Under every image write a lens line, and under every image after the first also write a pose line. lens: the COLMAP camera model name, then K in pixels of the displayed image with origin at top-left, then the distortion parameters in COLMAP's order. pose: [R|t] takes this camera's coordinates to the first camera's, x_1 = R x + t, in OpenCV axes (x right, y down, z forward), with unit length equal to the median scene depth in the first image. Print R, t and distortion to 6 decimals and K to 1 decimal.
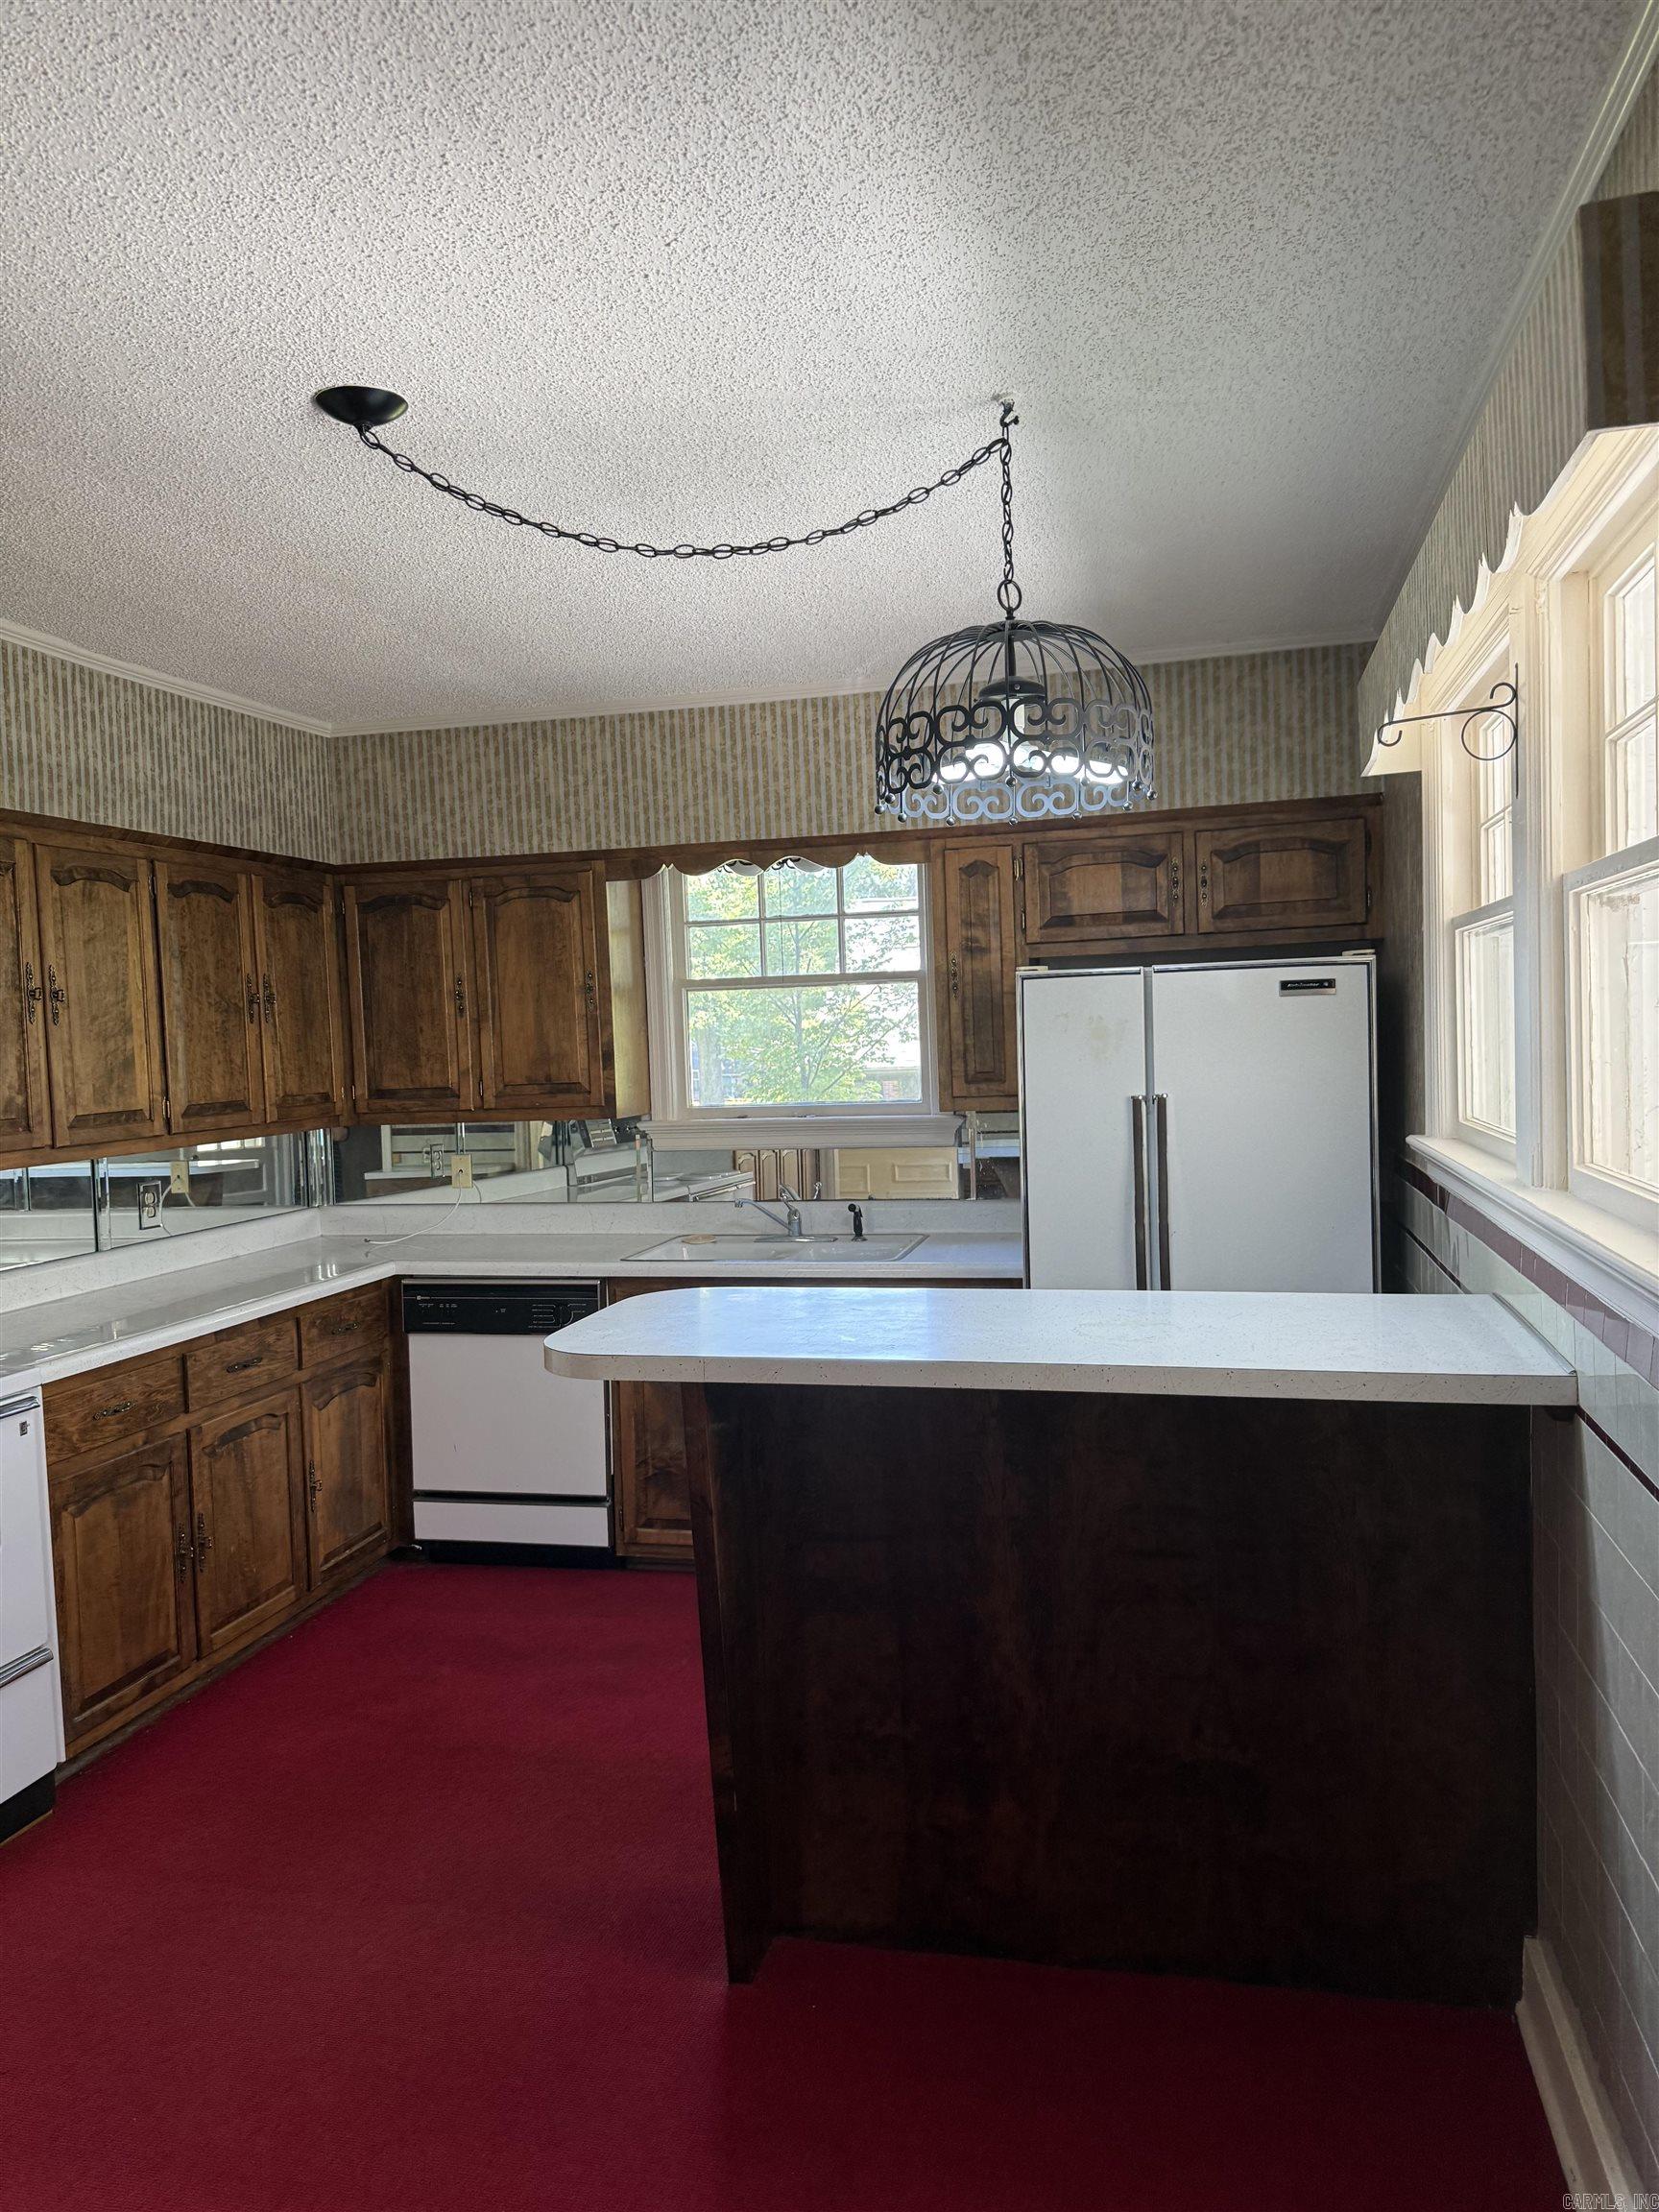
lens RADIAL K [[1574.5, 0, 835.8], [0, 1574.5, 1095.5], [0, 0, 1]] dist [0.153208, -0.255041]
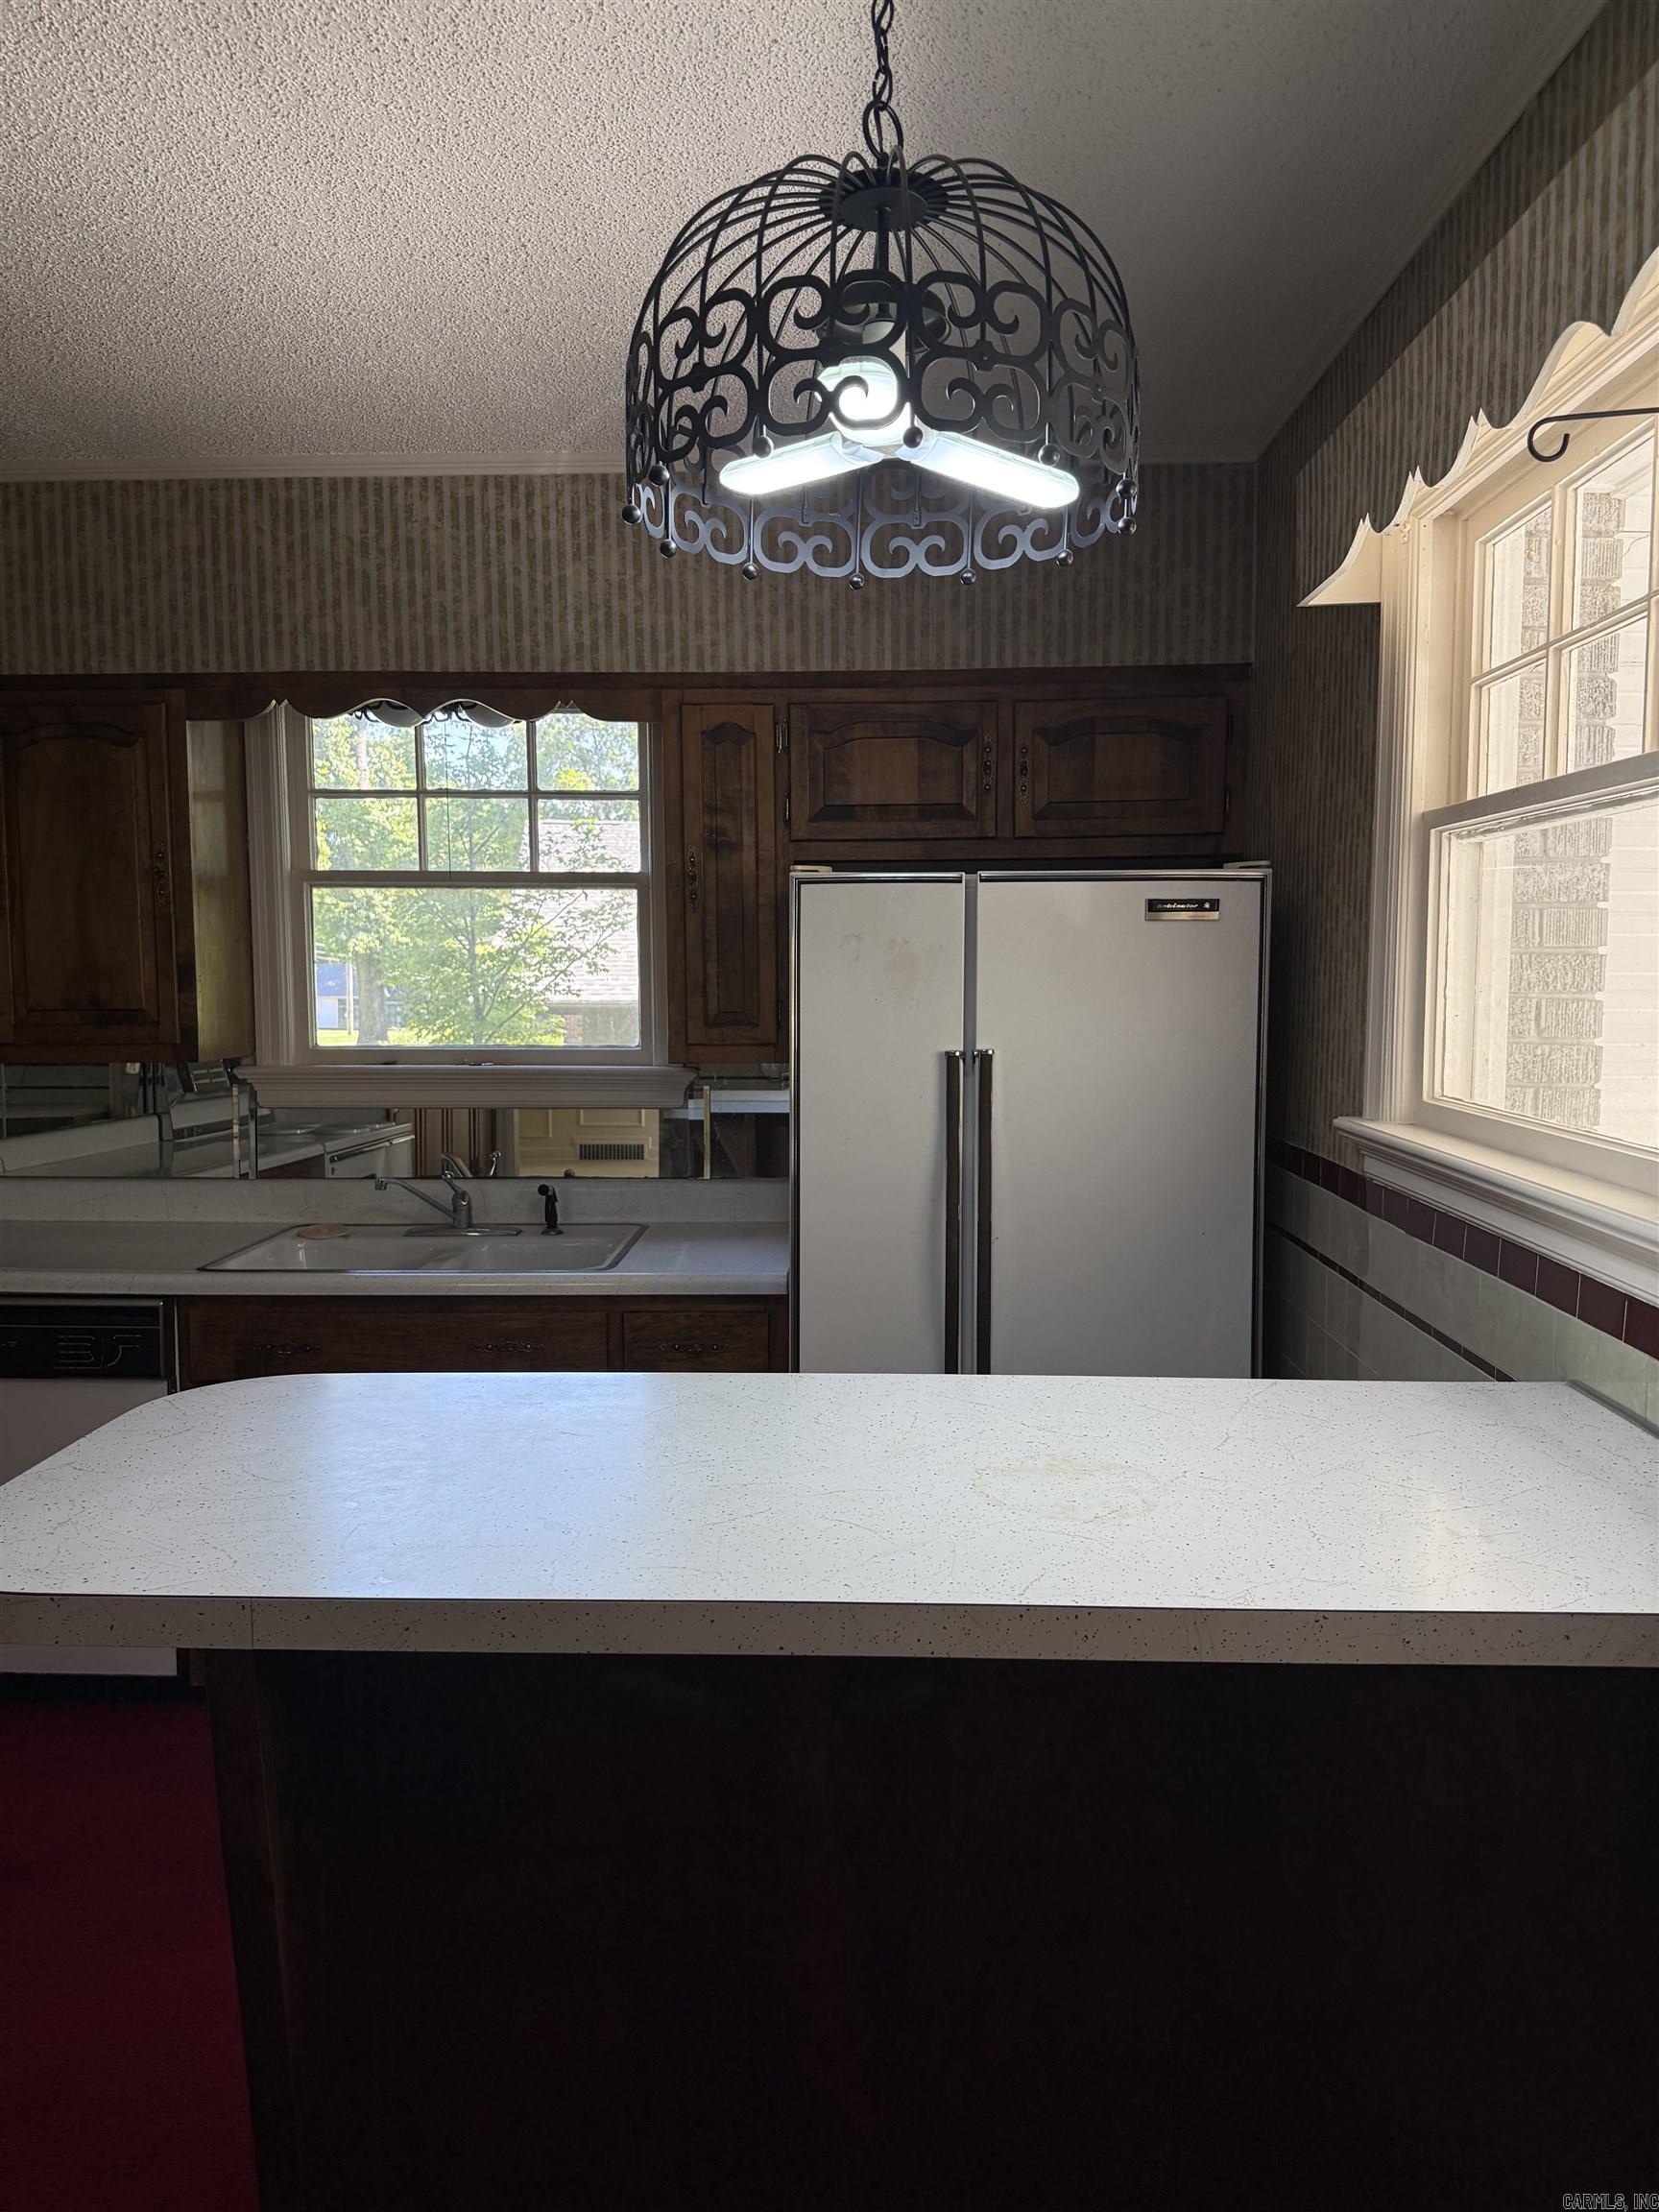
lens RADIAL K [[1574.5, 0, 835.8], [0, 1574.5, 1095.5], [0, 0, 1]] dist [0.153208, -0.255041]
pose [[0.979318, 0.017154, 0.201599, -0.005890], [-0.025219, 0.998978, 0.037504, -0.004658], [-0.200750, -0.041813, 0.978750, 0.258545]]
